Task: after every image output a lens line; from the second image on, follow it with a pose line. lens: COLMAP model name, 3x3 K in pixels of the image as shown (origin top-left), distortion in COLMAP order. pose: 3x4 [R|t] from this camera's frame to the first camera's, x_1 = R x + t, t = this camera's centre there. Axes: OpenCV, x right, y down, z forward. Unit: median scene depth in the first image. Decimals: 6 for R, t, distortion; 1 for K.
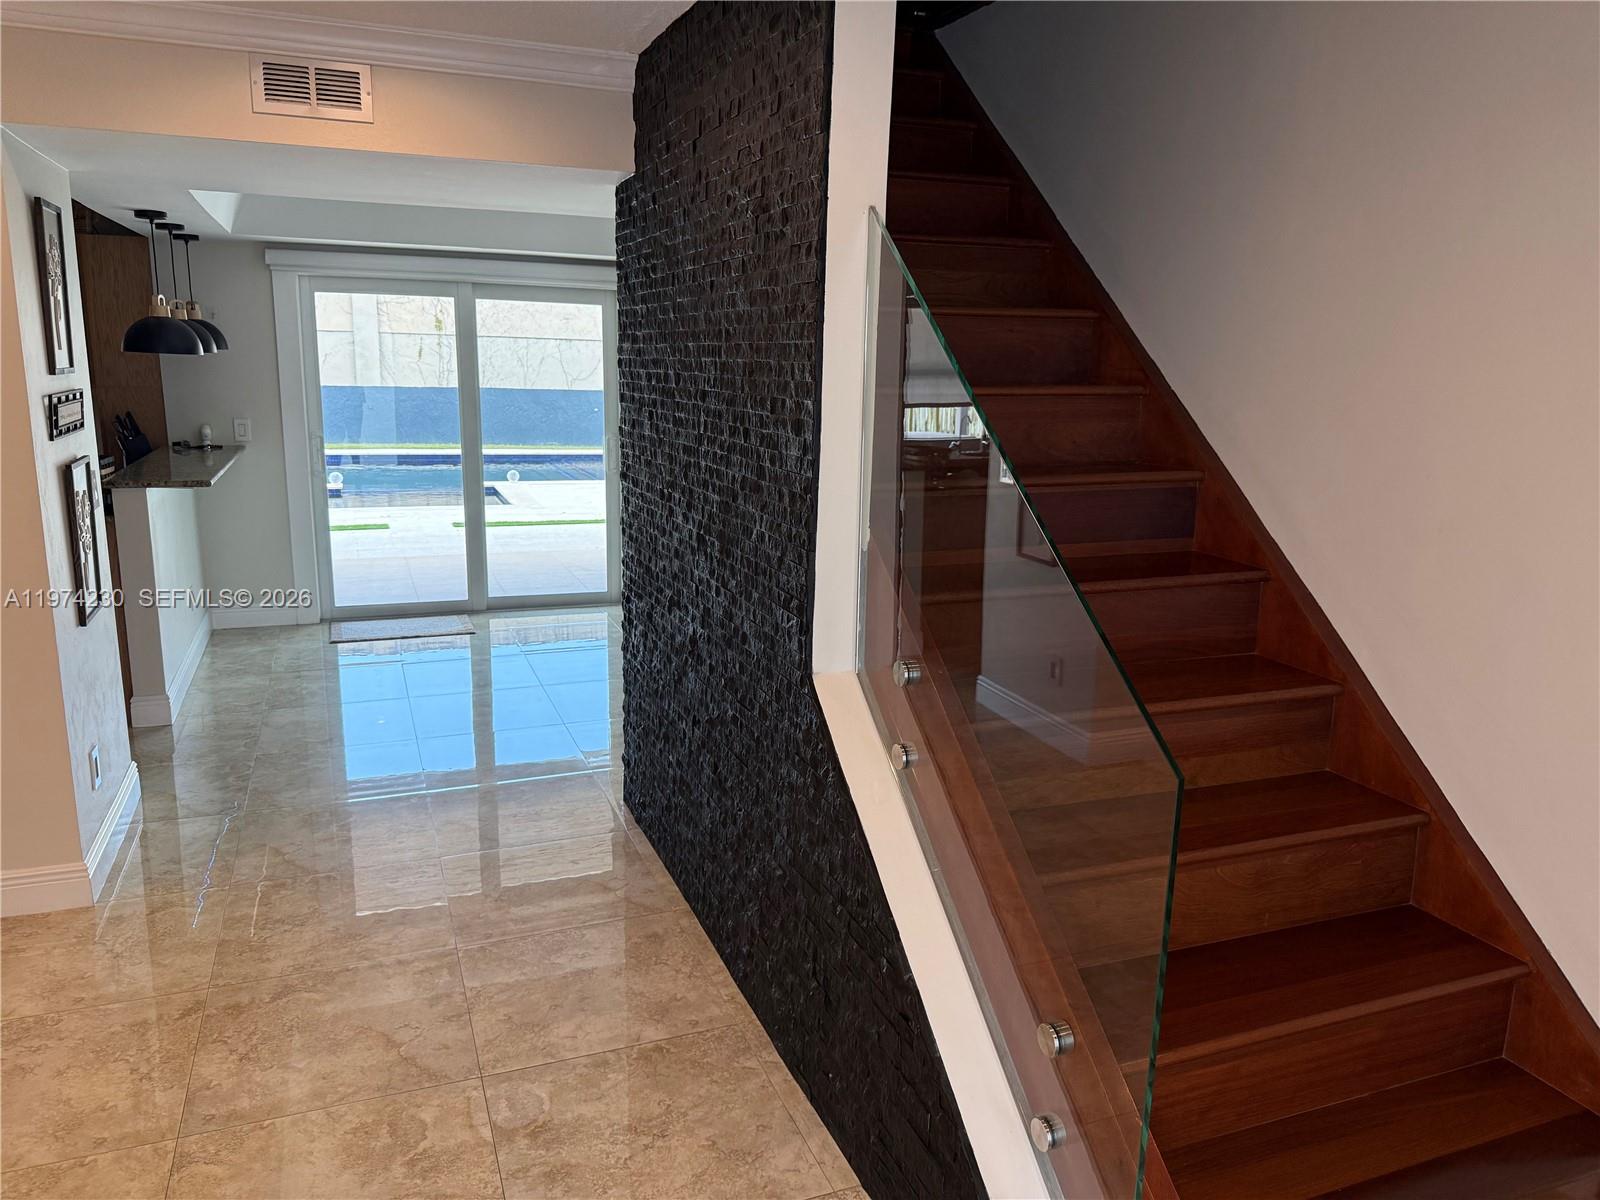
lens RADIAL K [[1130.1, 0, 792.8], [0, 1130.1, 604.1], [0, 0, 1]] dist [-0.001971, -0.010428]
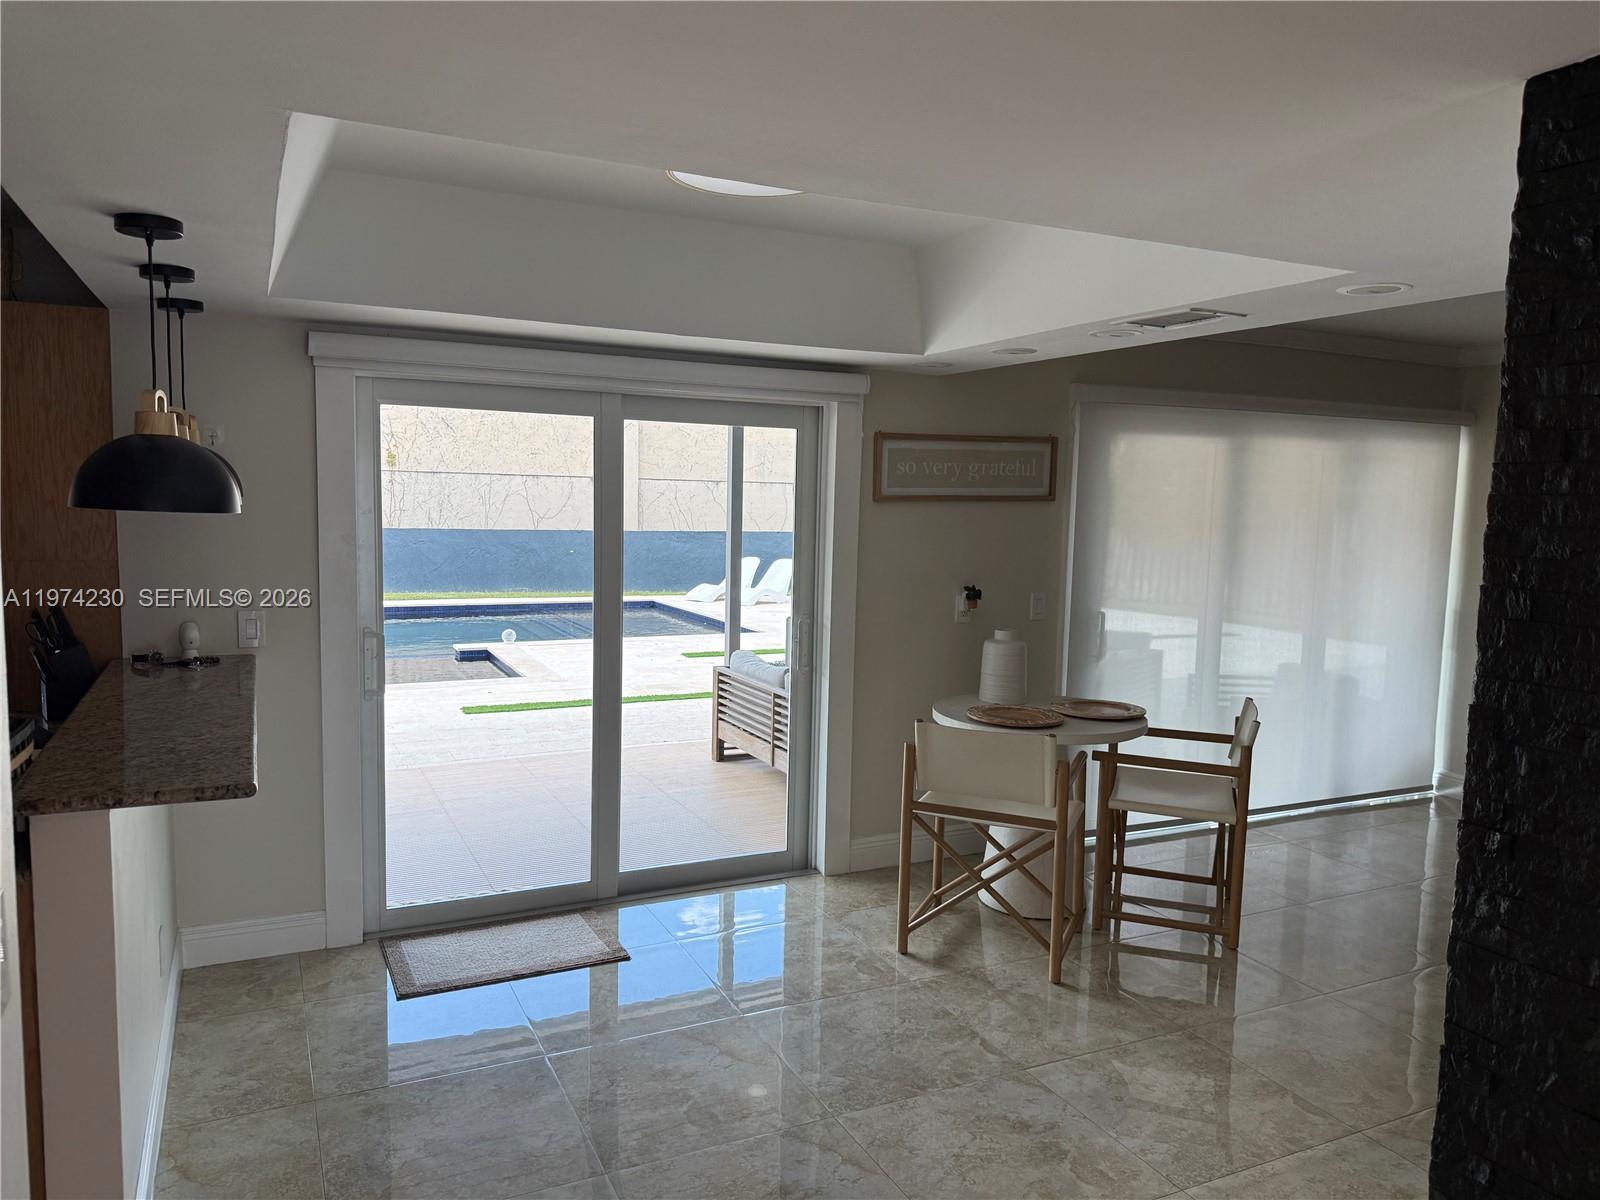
lens RADIAL K [[1130.1, 0, 806.8], [0, 1130.1, 596.9], [0, 0, 1]] dist [-0.001971, -0.010428]
pose [[0.996463, -0.007718, 0.083683, -0.244687], [0.017869, 0.992462, -0.121243, -0.092775], [-0.082116, 0.122309, 0.989089, 0.384043]]
